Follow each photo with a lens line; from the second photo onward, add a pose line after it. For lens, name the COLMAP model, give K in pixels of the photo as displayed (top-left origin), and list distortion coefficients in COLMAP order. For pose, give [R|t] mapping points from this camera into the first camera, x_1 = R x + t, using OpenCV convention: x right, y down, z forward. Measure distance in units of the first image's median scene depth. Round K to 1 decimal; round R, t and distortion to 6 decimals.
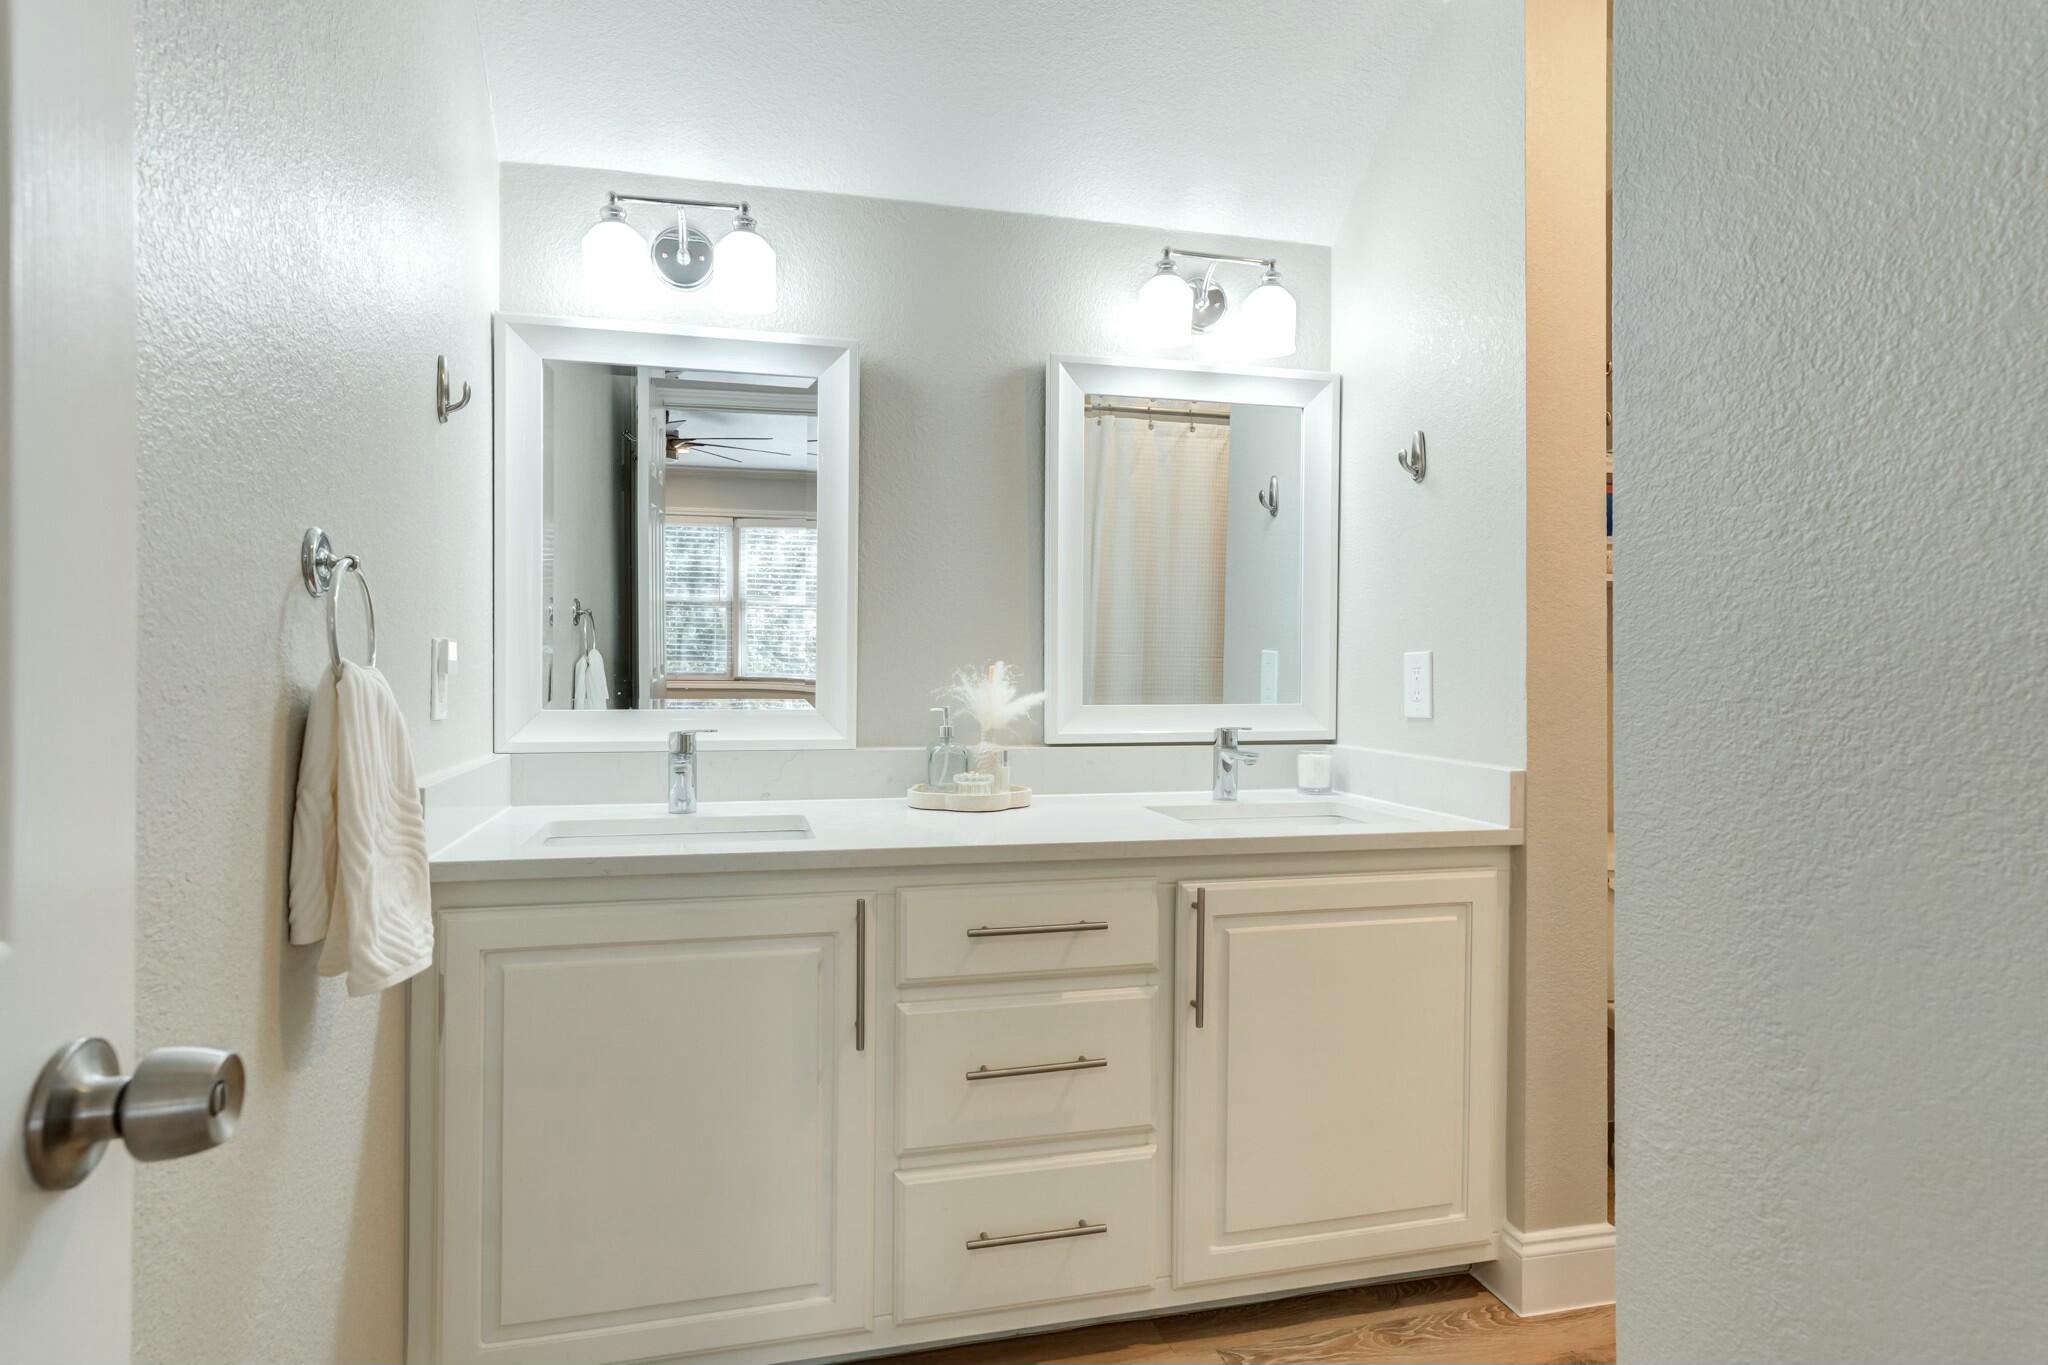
lens RADIAL K [[965.3, 0, 1040.1], [0, 965.3, 692.1], [0, 0, 1]] dist [-0.057673, 0.031892]
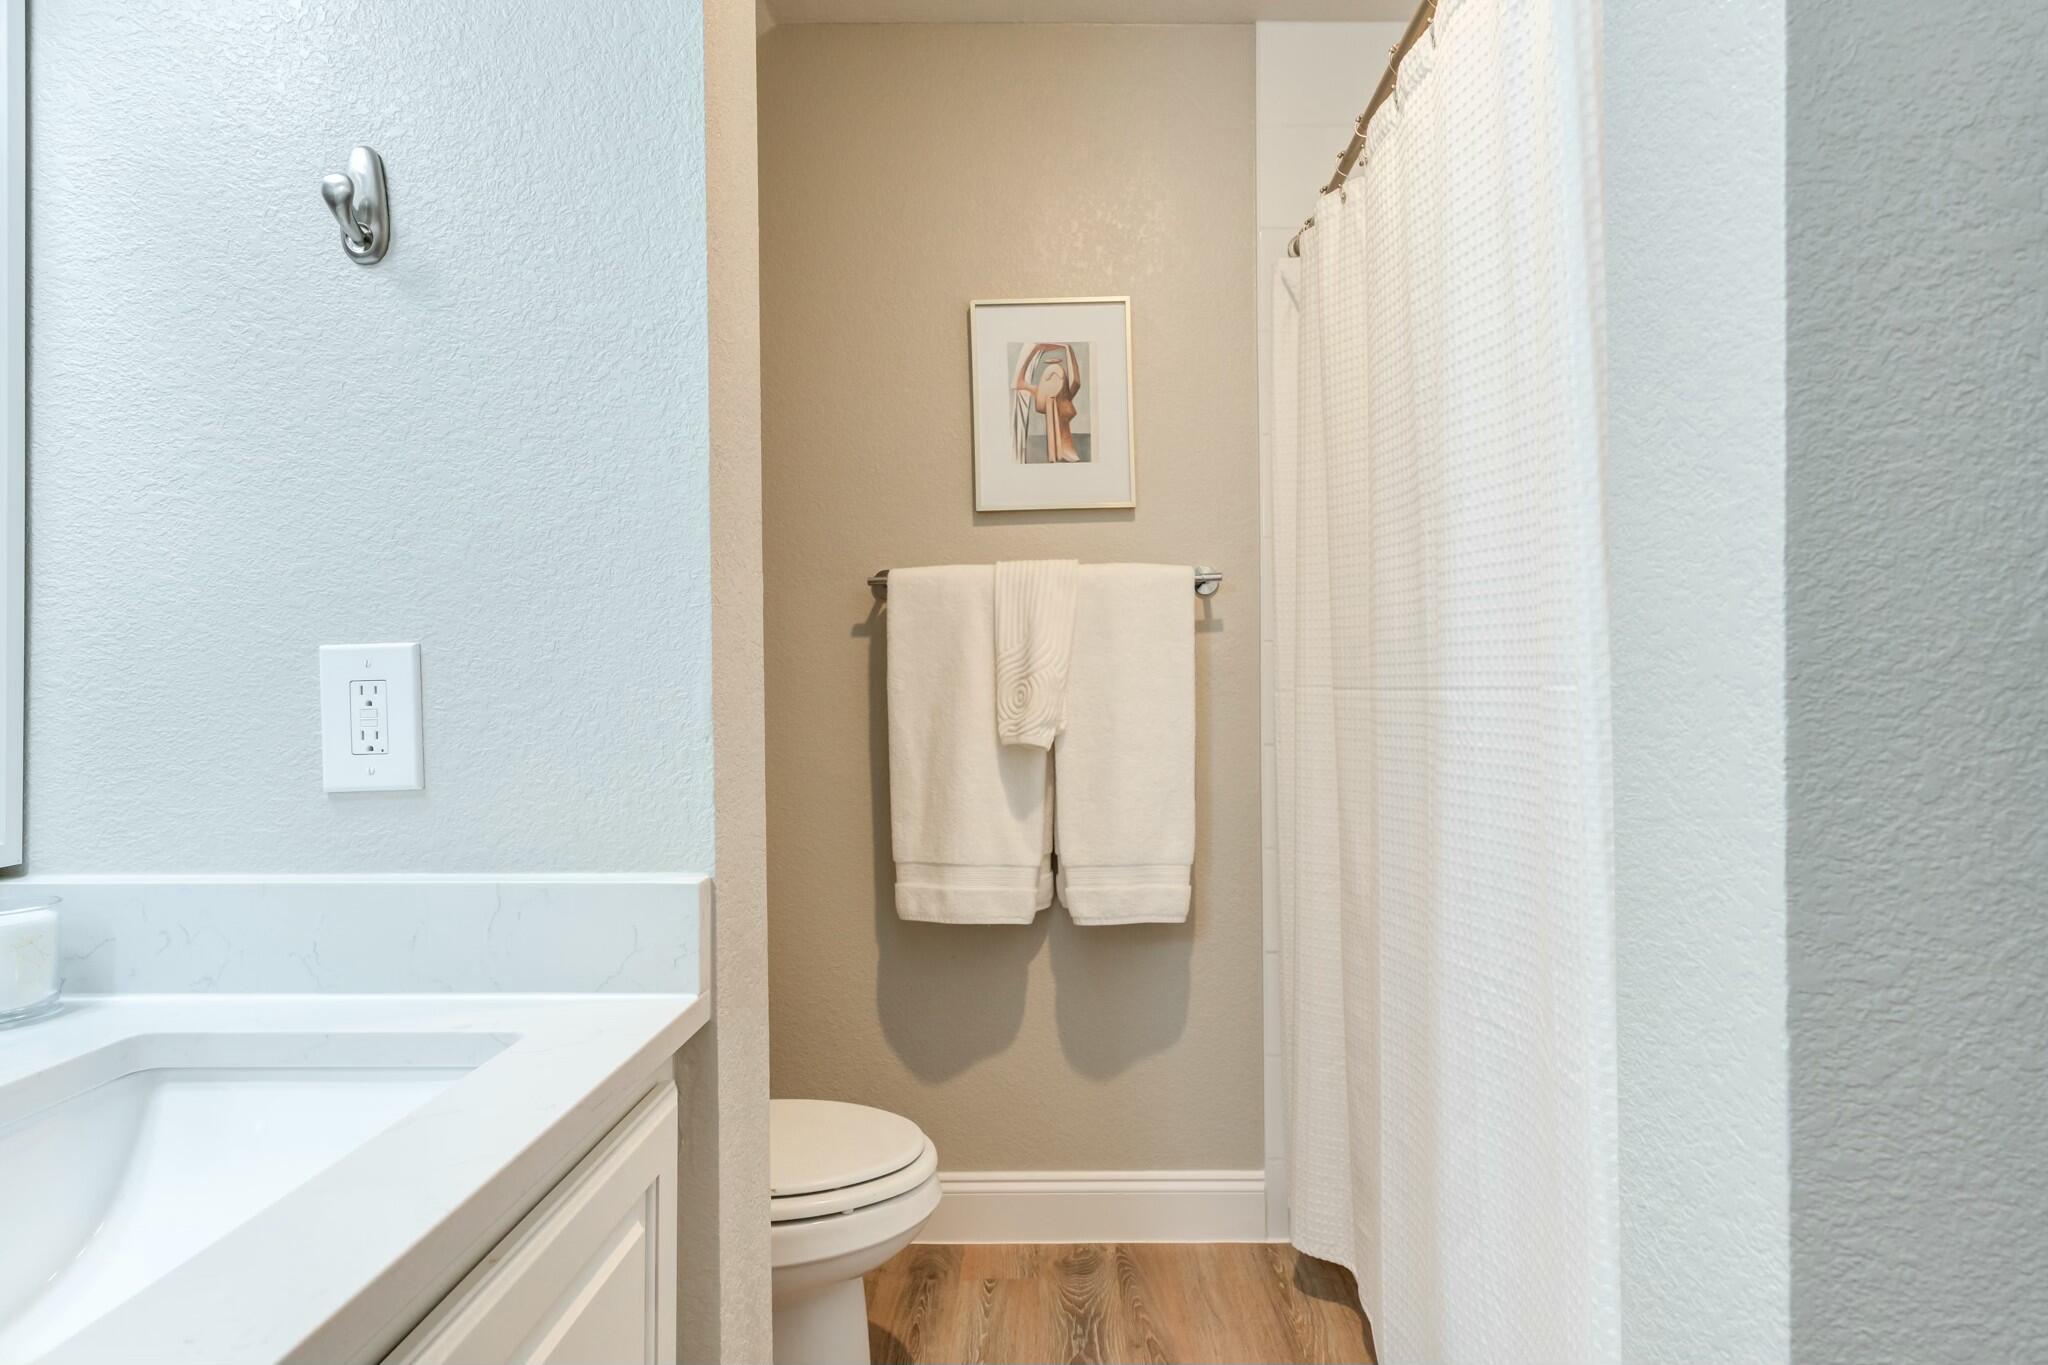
lens RADIAL K [[965.3, 0, 1040.1], [0, 965.3, 692.1], [0, 0, 1]] dist [-0.057673, 0.031892]
pose [[0.213006, -0.007774, 0.977020, 0.062992], [0.019206, 0.999808, 0.003768, -0.033948], [-0.976862, 0.017962, 0.213114, 1.327510]]
